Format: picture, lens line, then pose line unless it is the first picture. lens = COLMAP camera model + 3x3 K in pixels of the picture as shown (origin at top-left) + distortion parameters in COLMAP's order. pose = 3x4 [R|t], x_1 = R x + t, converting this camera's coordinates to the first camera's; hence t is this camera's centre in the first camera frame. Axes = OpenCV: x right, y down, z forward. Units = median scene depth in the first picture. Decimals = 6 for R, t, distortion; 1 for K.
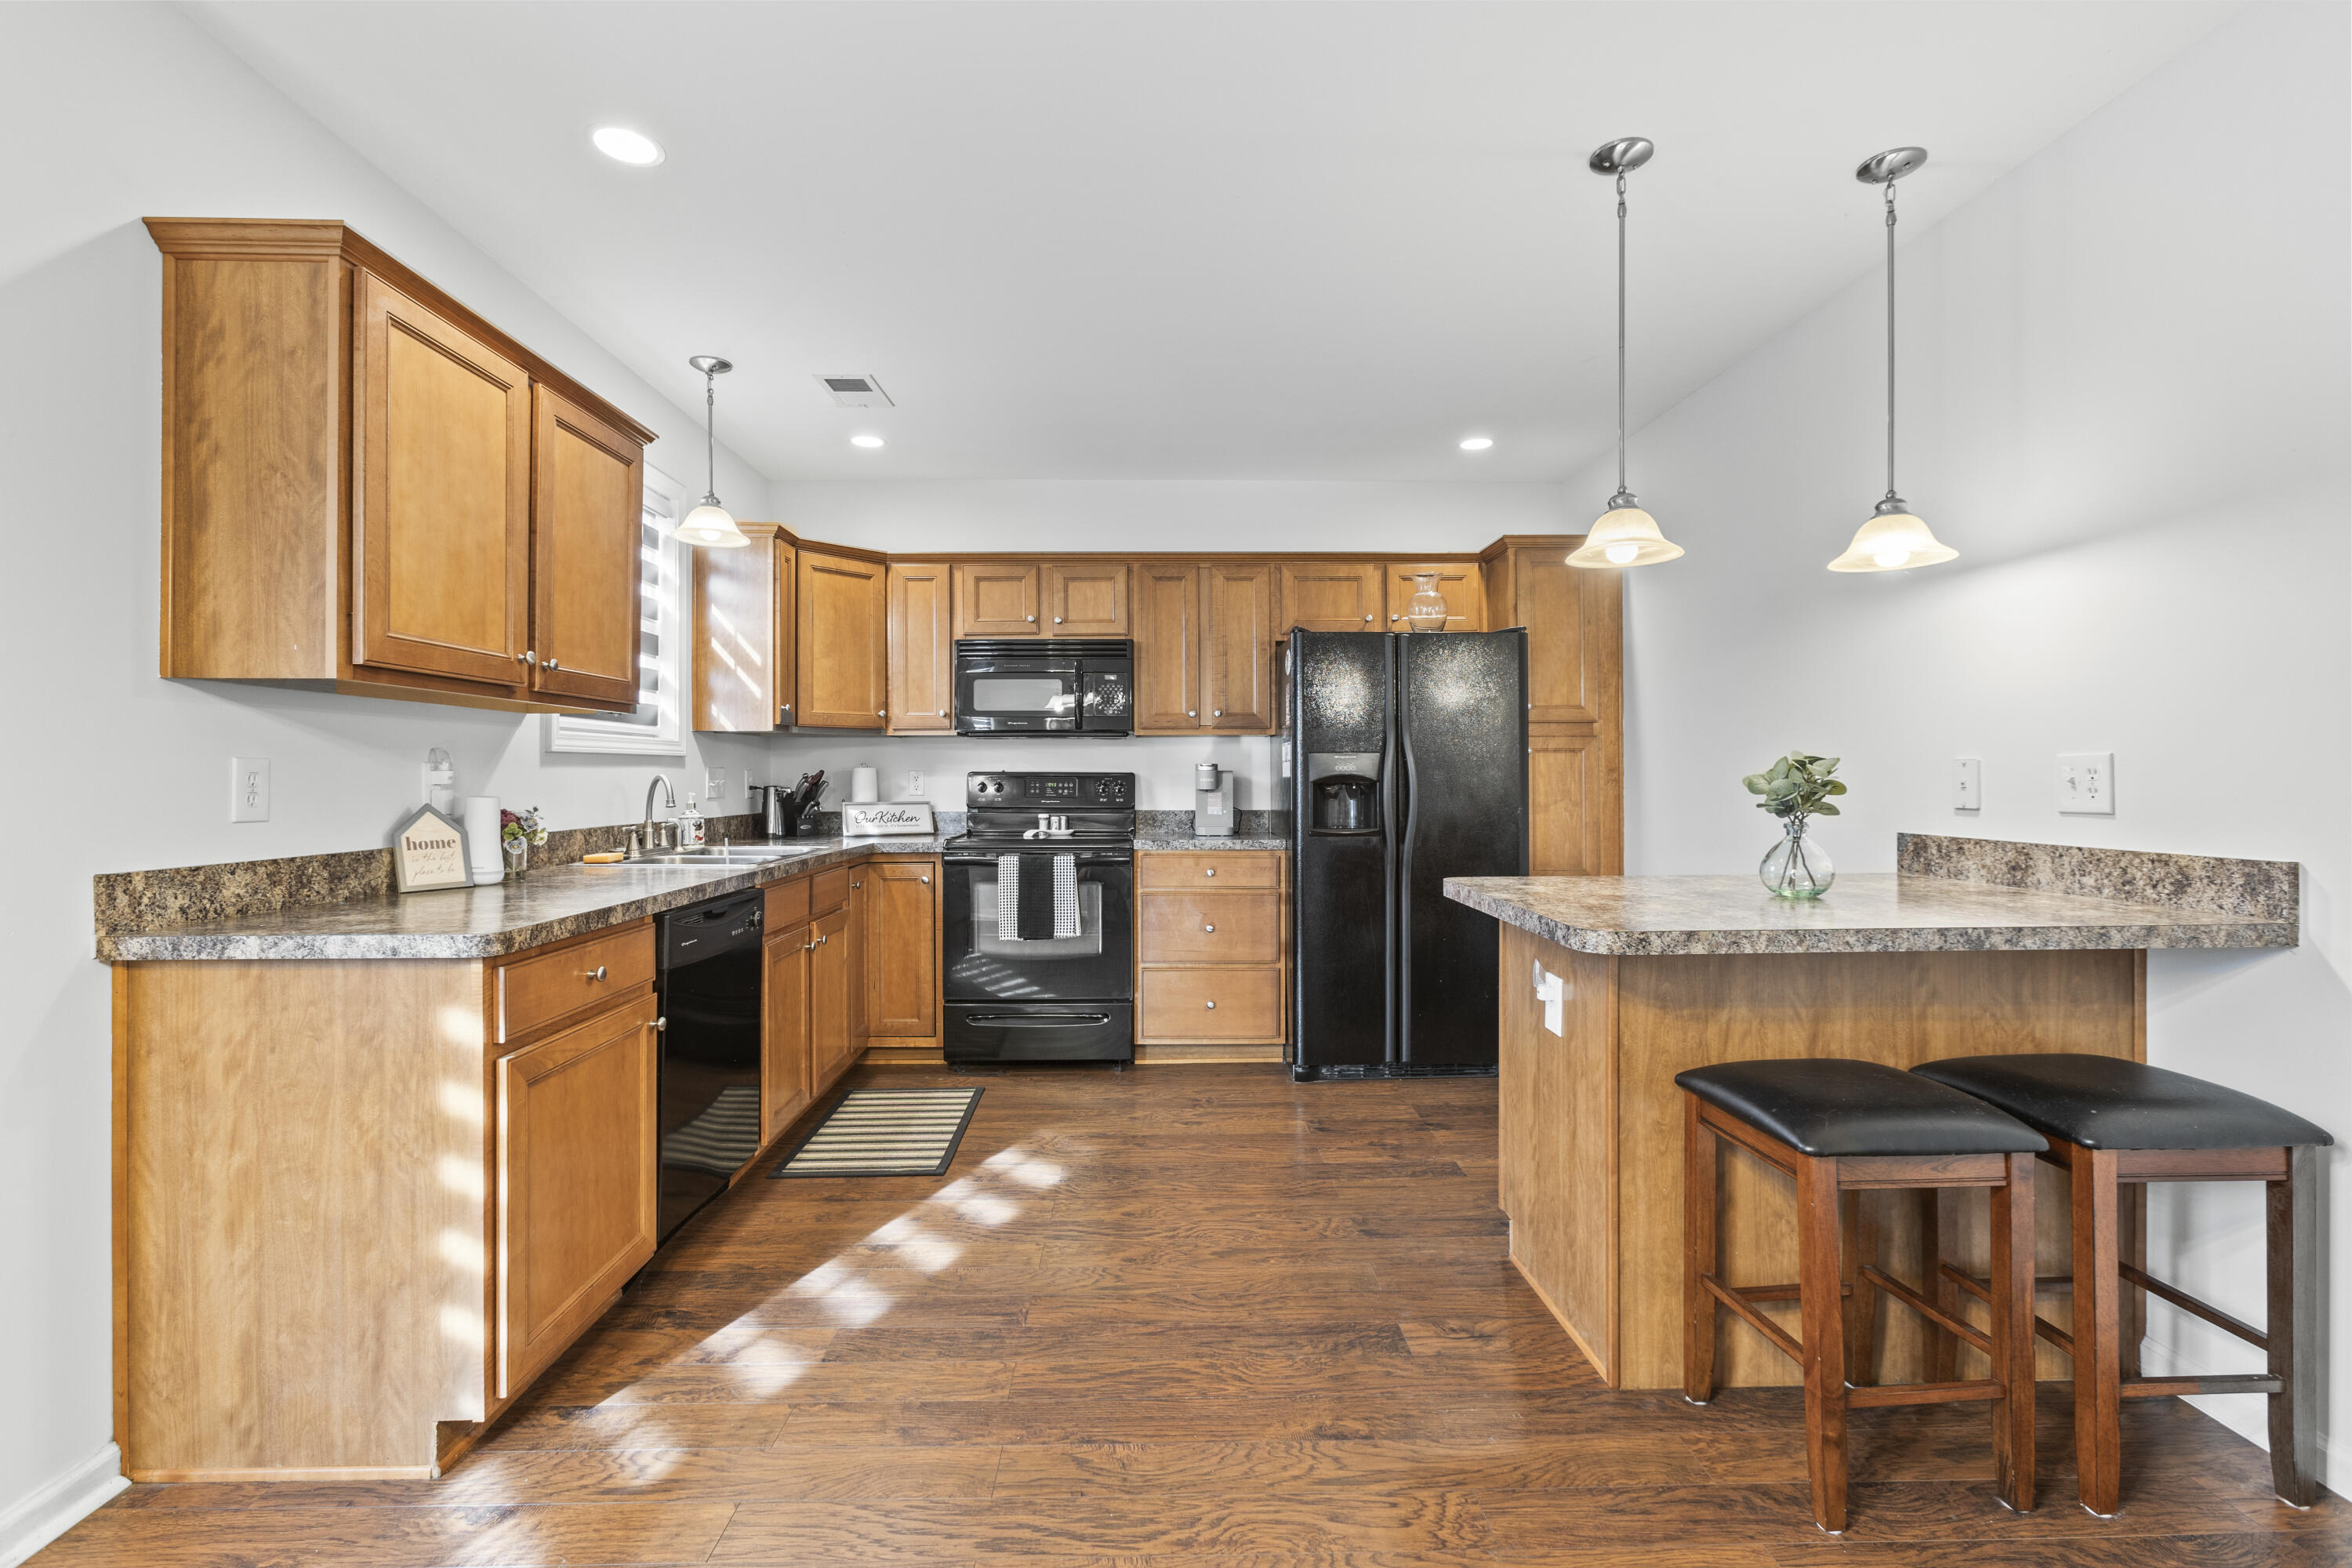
lens RADIAL K [[1045.8, 0, 1176.0], [0, 1045.8, 784.0], [0, 0, 1]] dist [-0.019041, 0.011144]
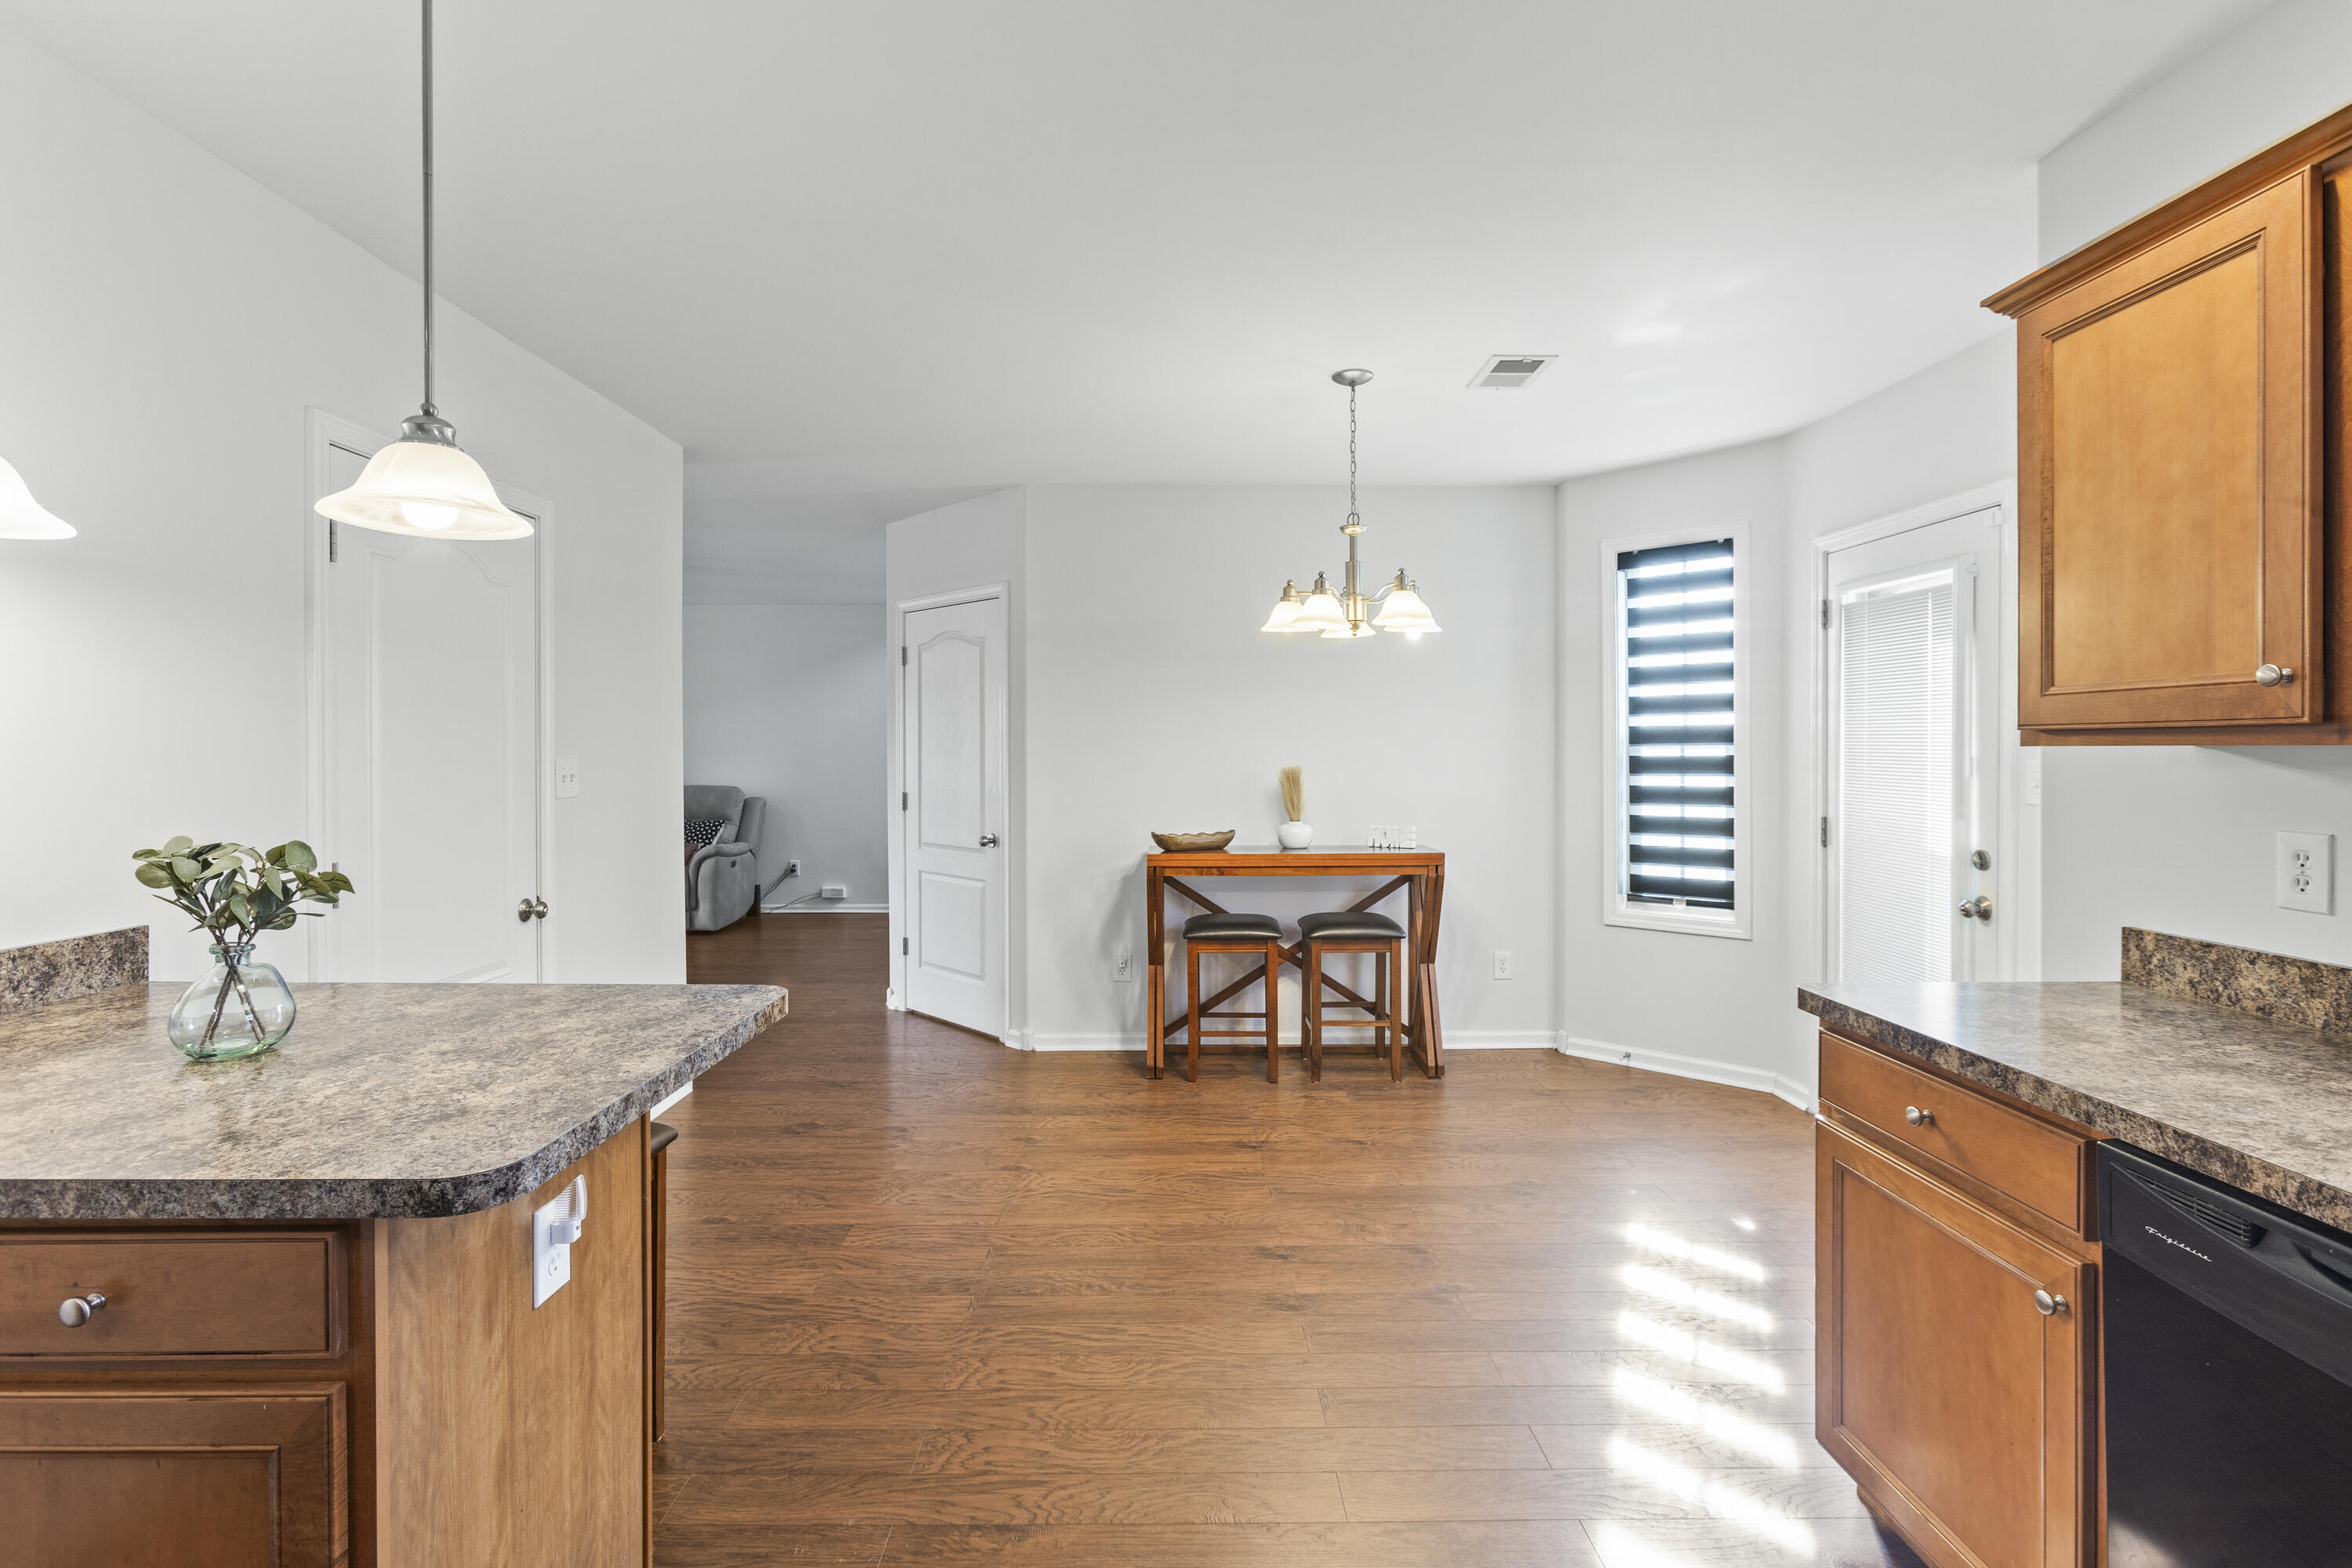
lens RADIAL K [[1083.1, 0, 1176.0], [0, 1083.1, 784.0], [0, 0, 1]] dist [-0.058565, 0.054384]
pose [[-0.999836, 0.002849, 0.017906, -0.023001], [0.003491, 0.999349, 0.035910, -0.101849], [-0.017792, 0.035966, -0.999195, 1.959515]]
